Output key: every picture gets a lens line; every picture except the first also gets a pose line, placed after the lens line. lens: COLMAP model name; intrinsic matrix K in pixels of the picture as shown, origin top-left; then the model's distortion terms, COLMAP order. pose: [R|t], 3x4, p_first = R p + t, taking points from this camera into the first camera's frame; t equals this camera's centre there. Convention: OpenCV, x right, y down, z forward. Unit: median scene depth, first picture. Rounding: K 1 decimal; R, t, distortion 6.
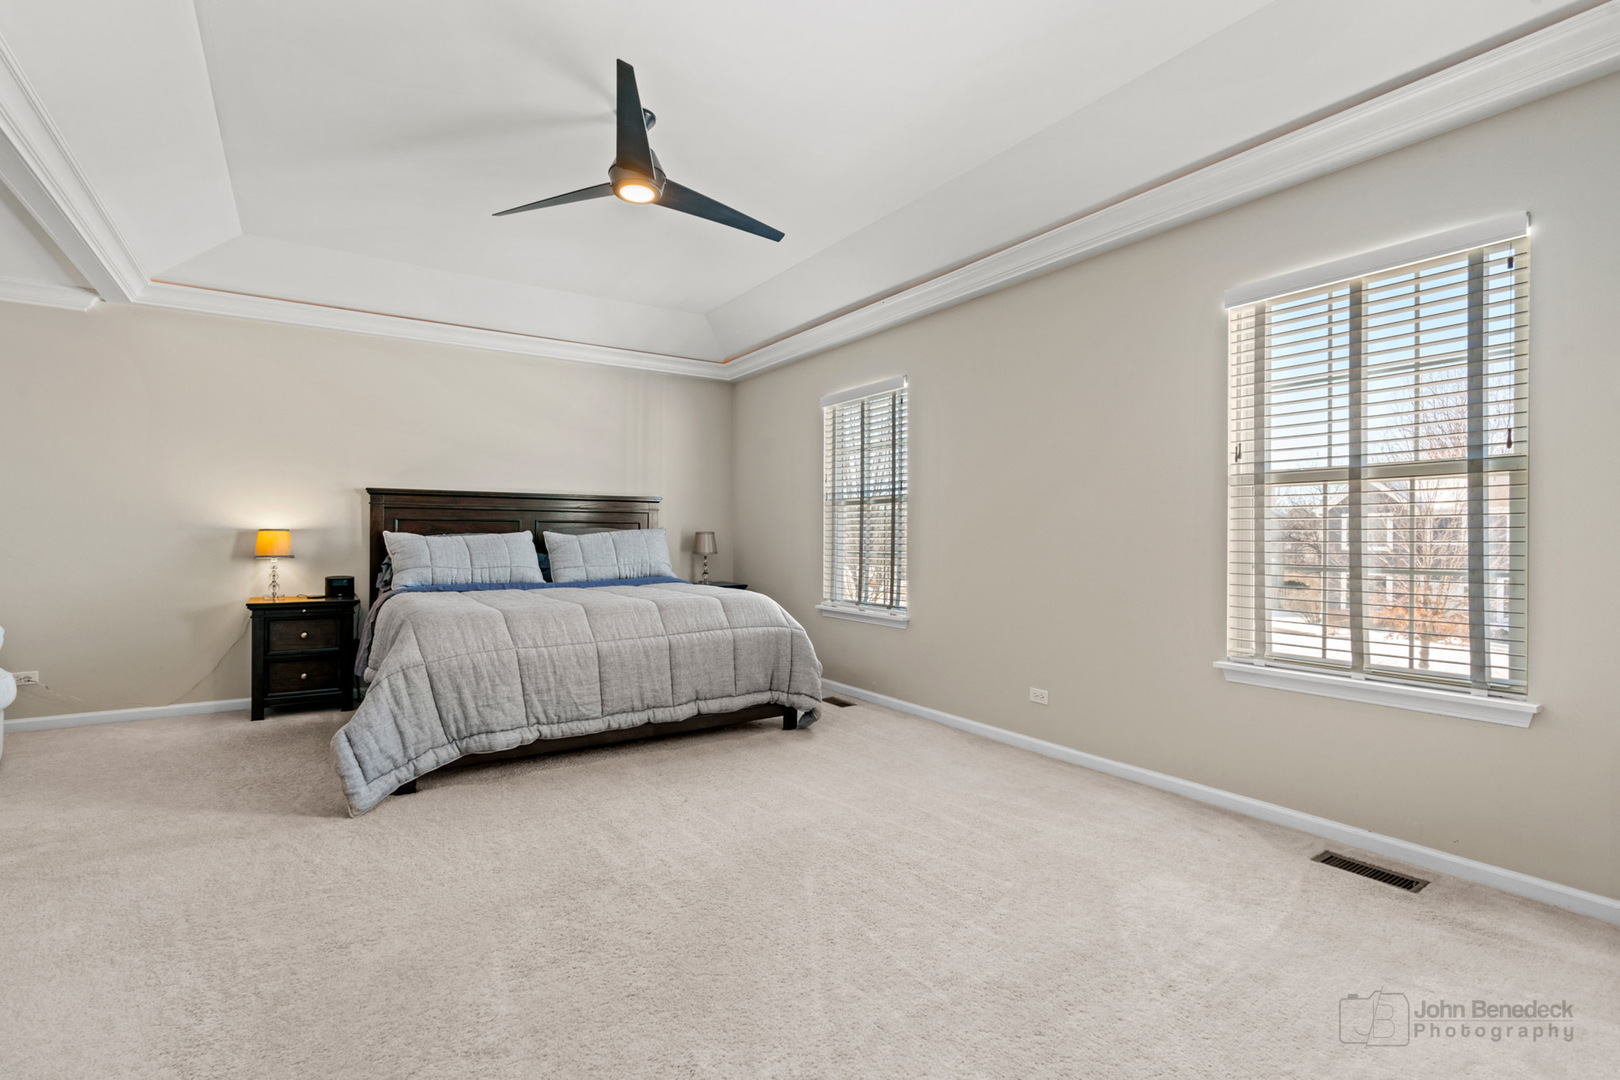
lens RADIAL K [[741.9, 0, 806.1], [0, 741.9, 538.4], [0, 0, 1]] dist [-0.002030, 0.000346]
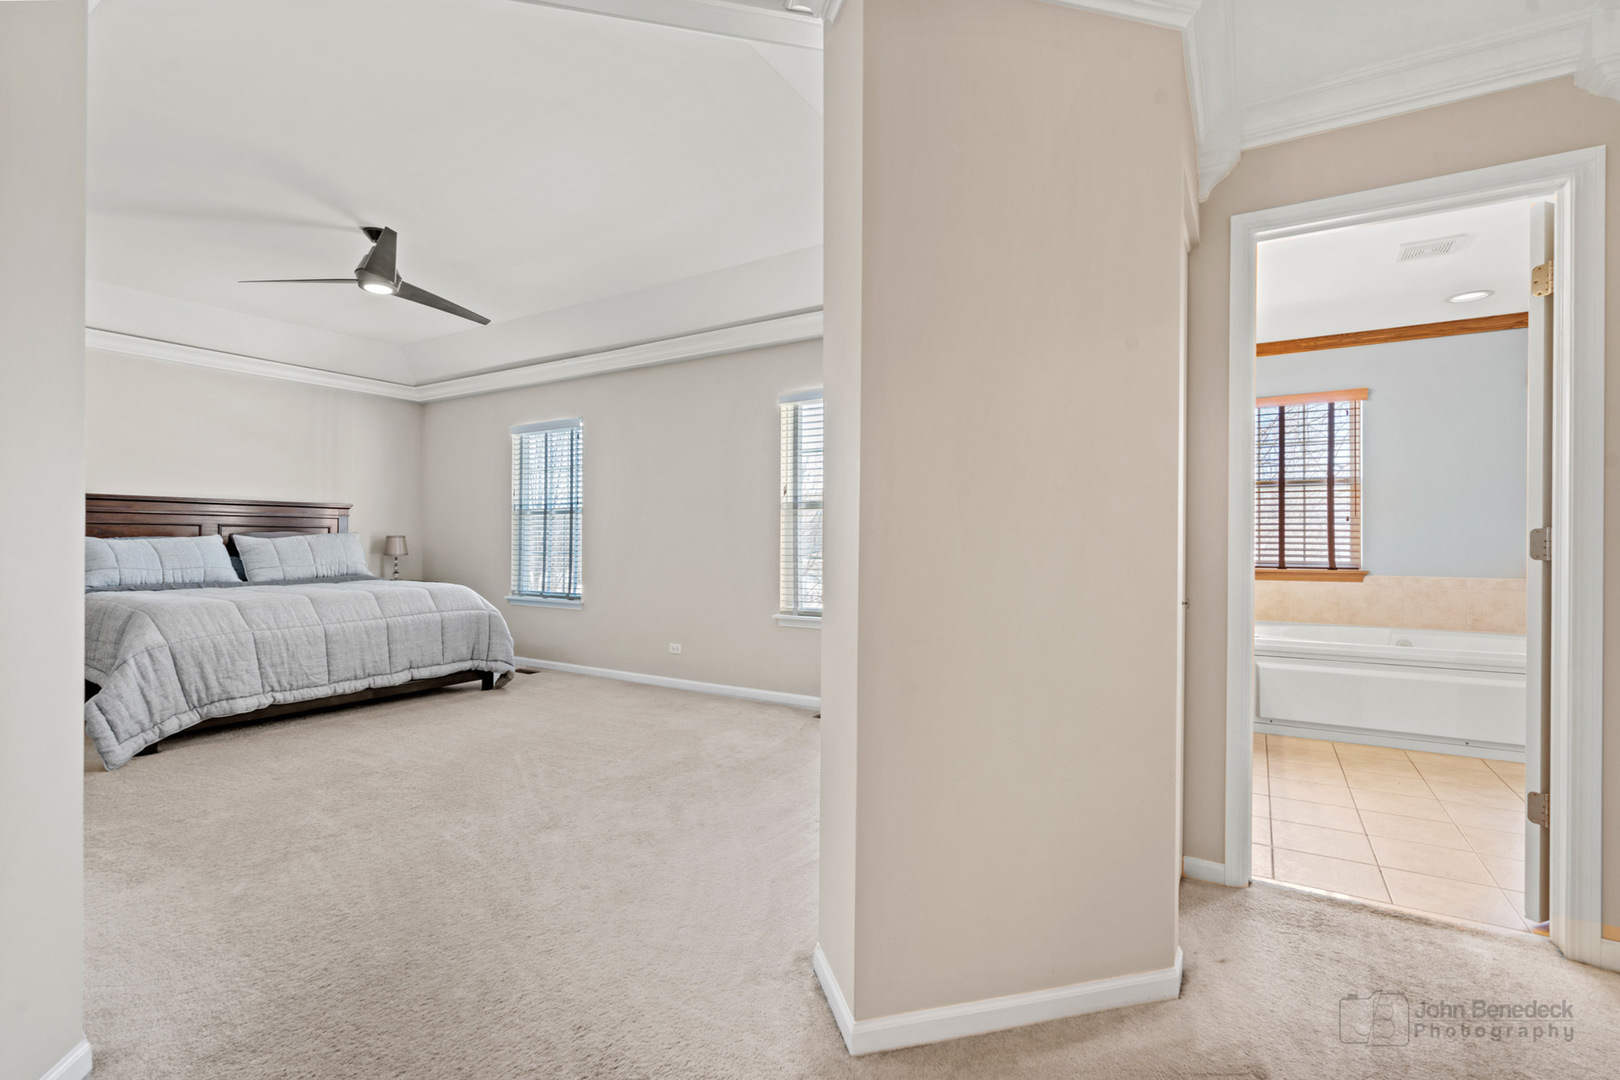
lens RADIAL K [[741.9, 0, 806.1], [0, 741.9, 538.4], [0, 0, 1]] dist [-0.002030, 0.000346]
pose [[0.910167, 0.001136, 0.414239, -0.058762], [0.001024, 0.999987, -0.004991, 0.002479], [-0.414239, 0.004967, 0.910155, -0.448329]]
